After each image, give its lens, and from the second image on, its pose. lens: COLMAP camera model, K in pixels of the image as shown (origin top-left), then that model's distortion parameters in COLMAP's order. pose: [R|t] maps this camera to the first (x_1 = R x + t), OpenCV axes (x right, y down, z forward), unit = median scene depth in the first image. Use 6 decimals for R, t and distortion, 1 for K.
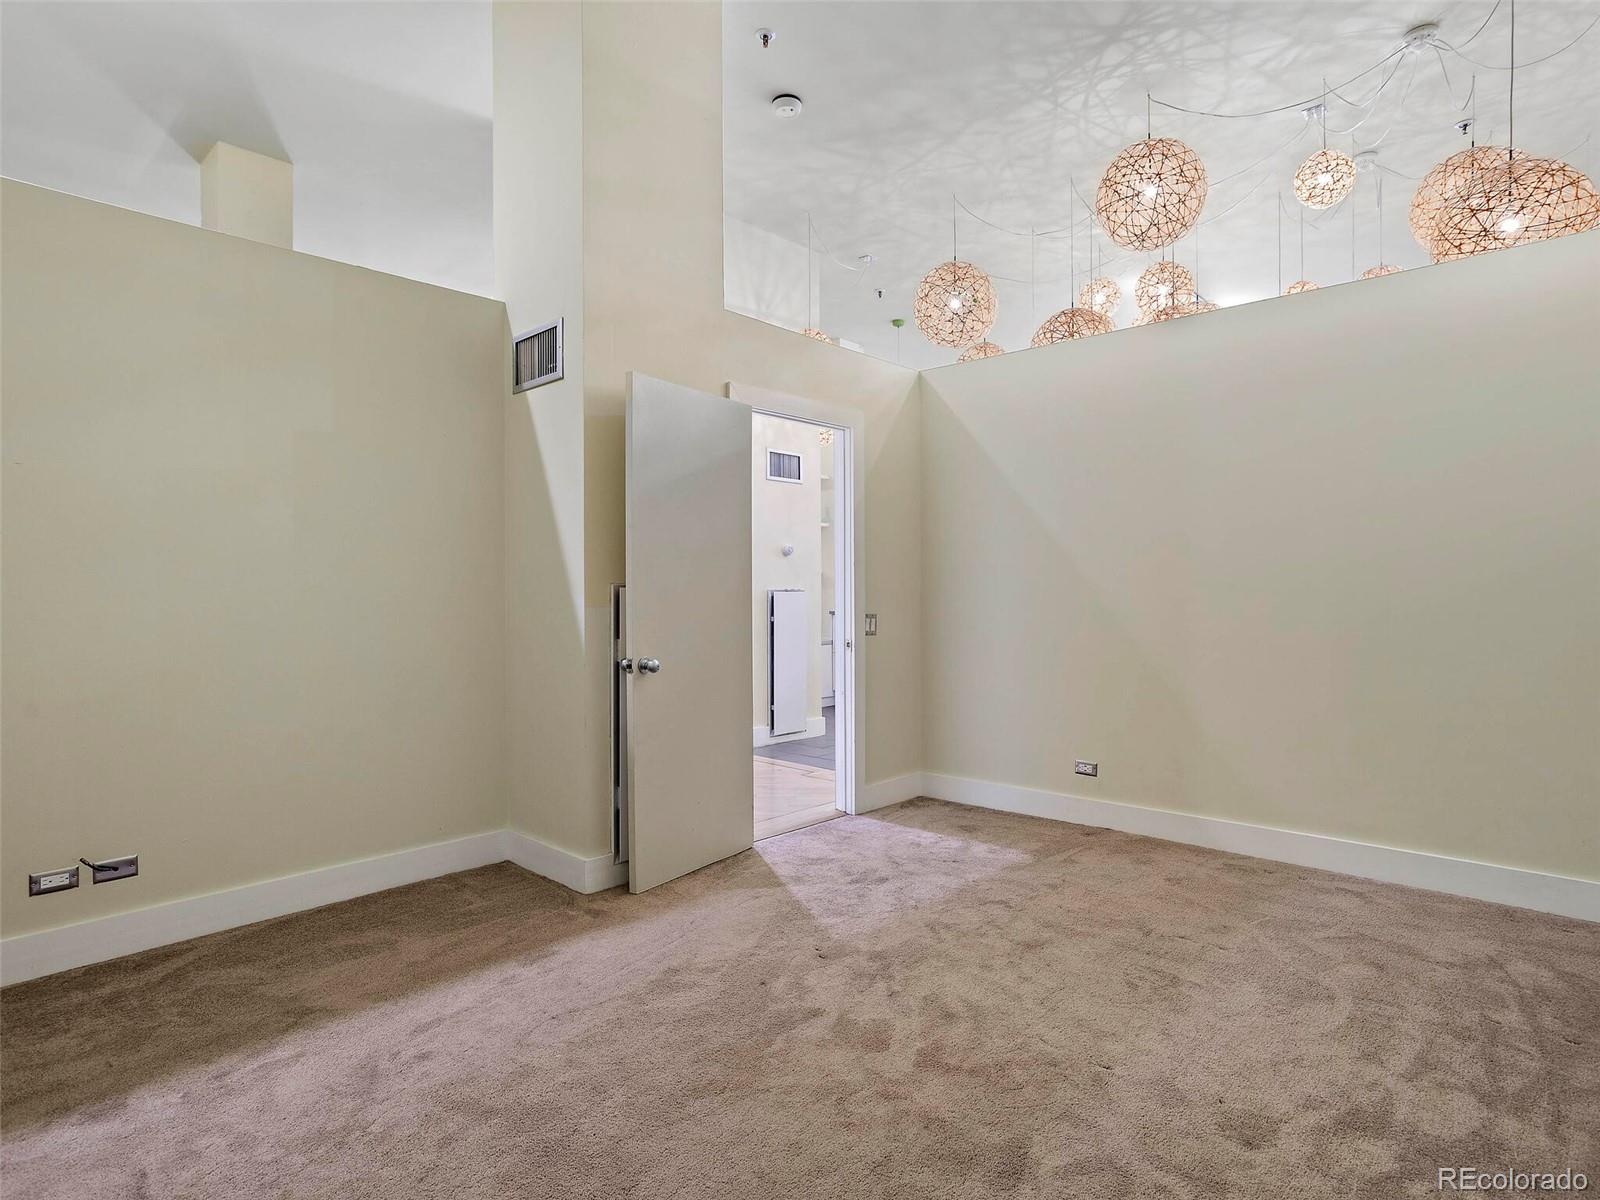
lens RADIAL K [[876.5, 0, 813.7], [0, 876.5, 599.5], [0, 0, 1]] dist [-0.052836, 0.032326]
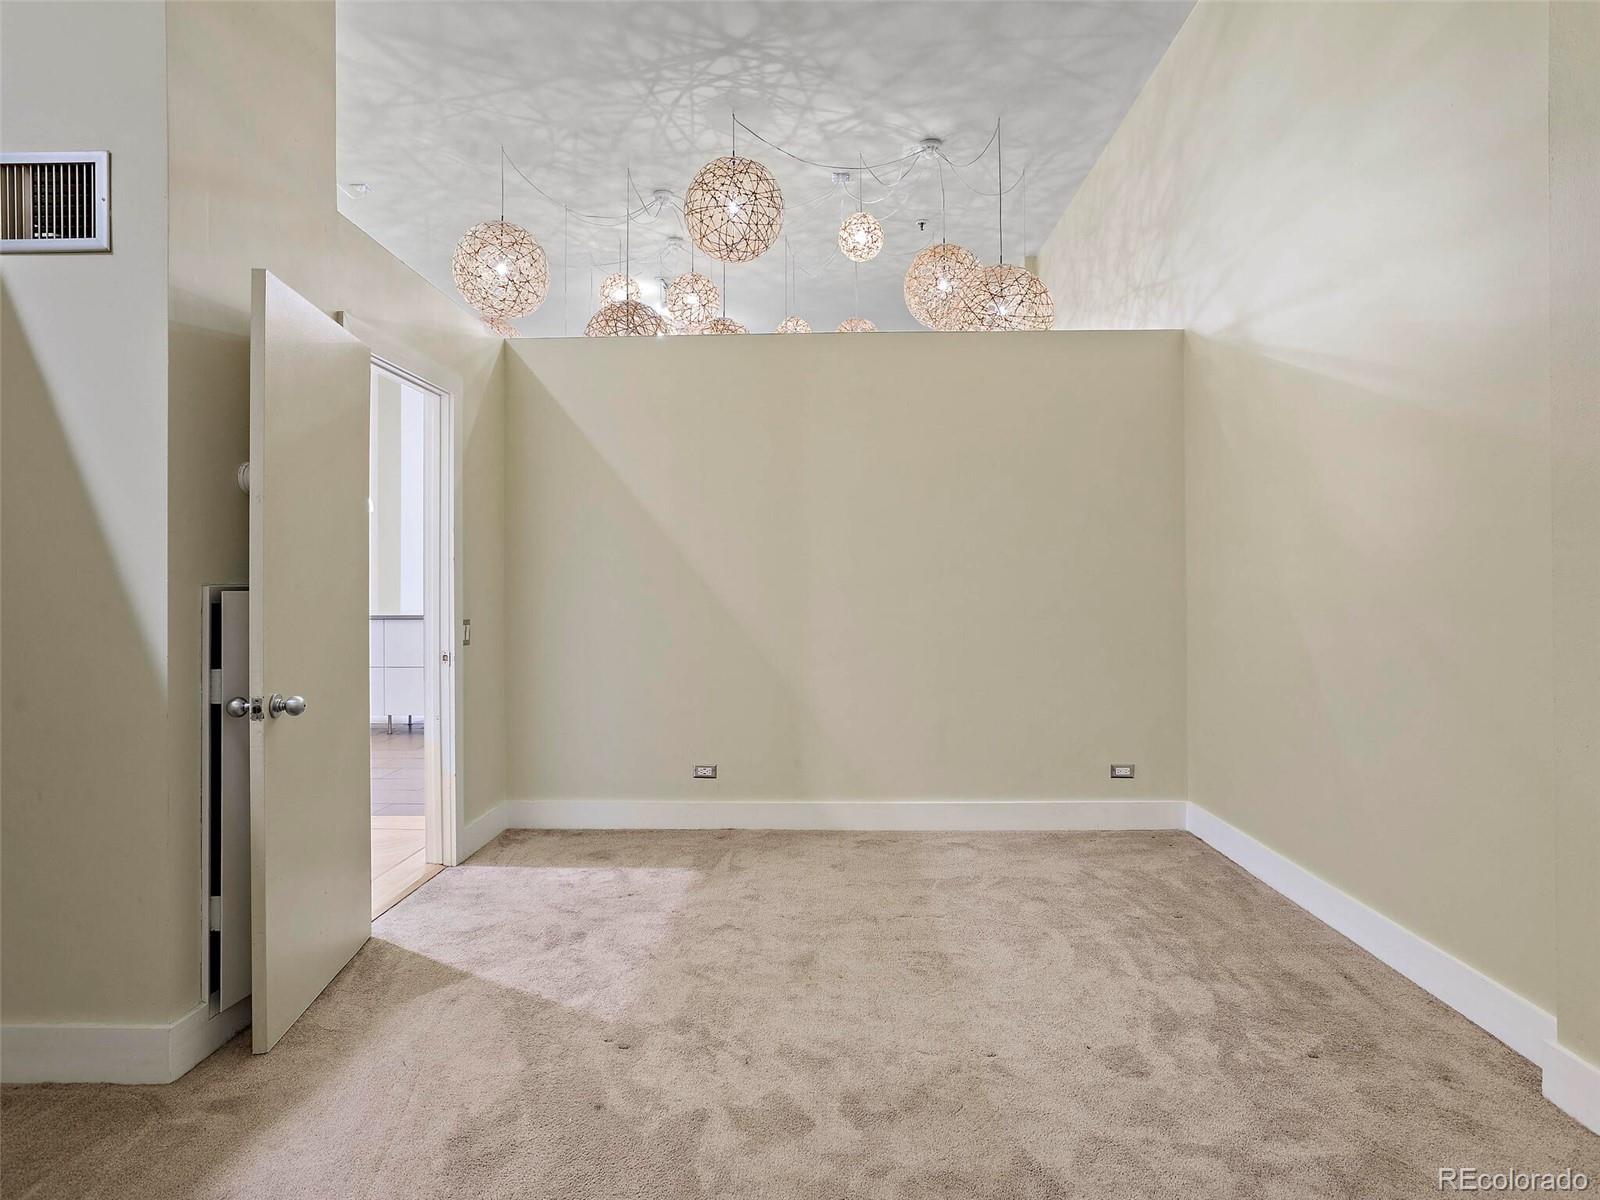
lens RADIAL K [[876.5, 0, 821.8], [0, 876.5, 576.7], [0, 0, 1]] dist [-0.052836, 0.032326]
pose [[0.748629, 0.006399, 0.662959, -0.299587], [0.007450, 0.999809, -0.018063, -0.008482], [-0.662948, 0.018461, 0.748438, 0.206939]]
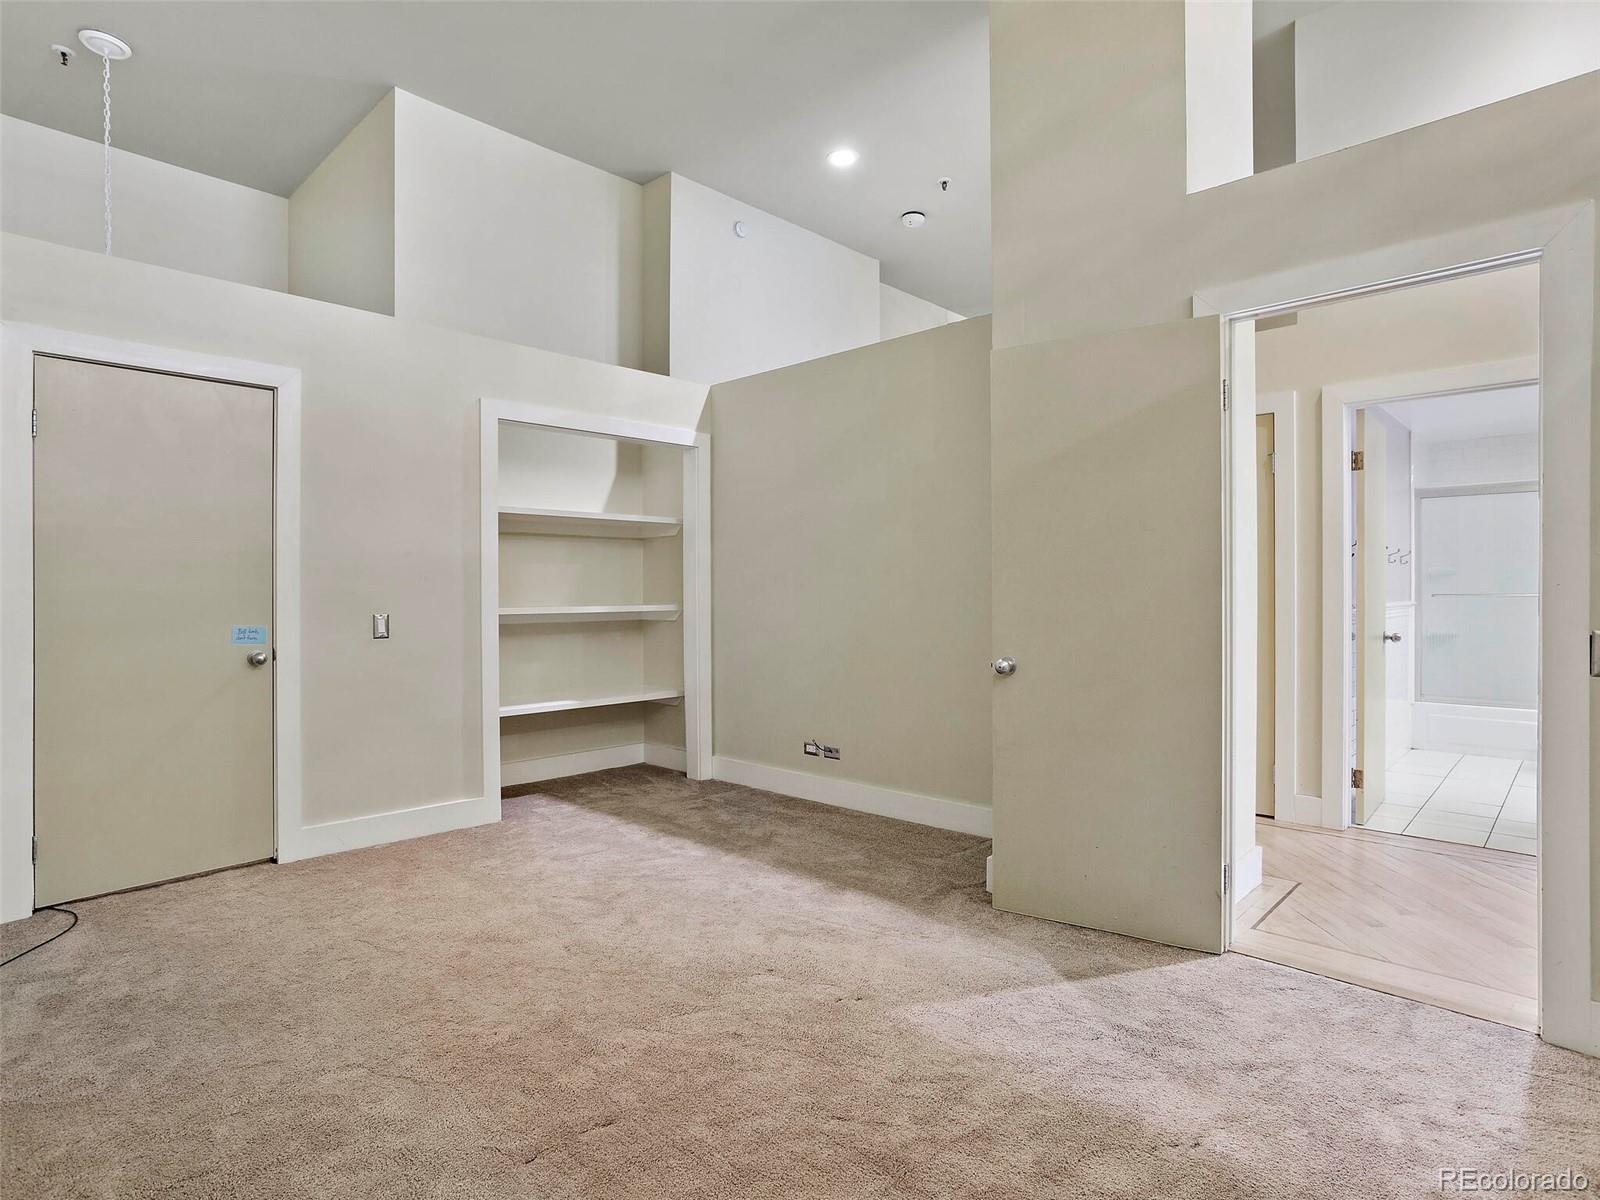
lens RADIAL K [[876.5, 0, 792.8], [0, 876.5, 593.6], [0, 0, 1]] dist [-0.052836, 0.032326]
pose [[-0.049206, 0.010107, -0.998737, 0.691343], [0.003972, 0.999943, 0.009923, -0.012220], [0.998781, -0.003479, -0.049244, 0.769295]]
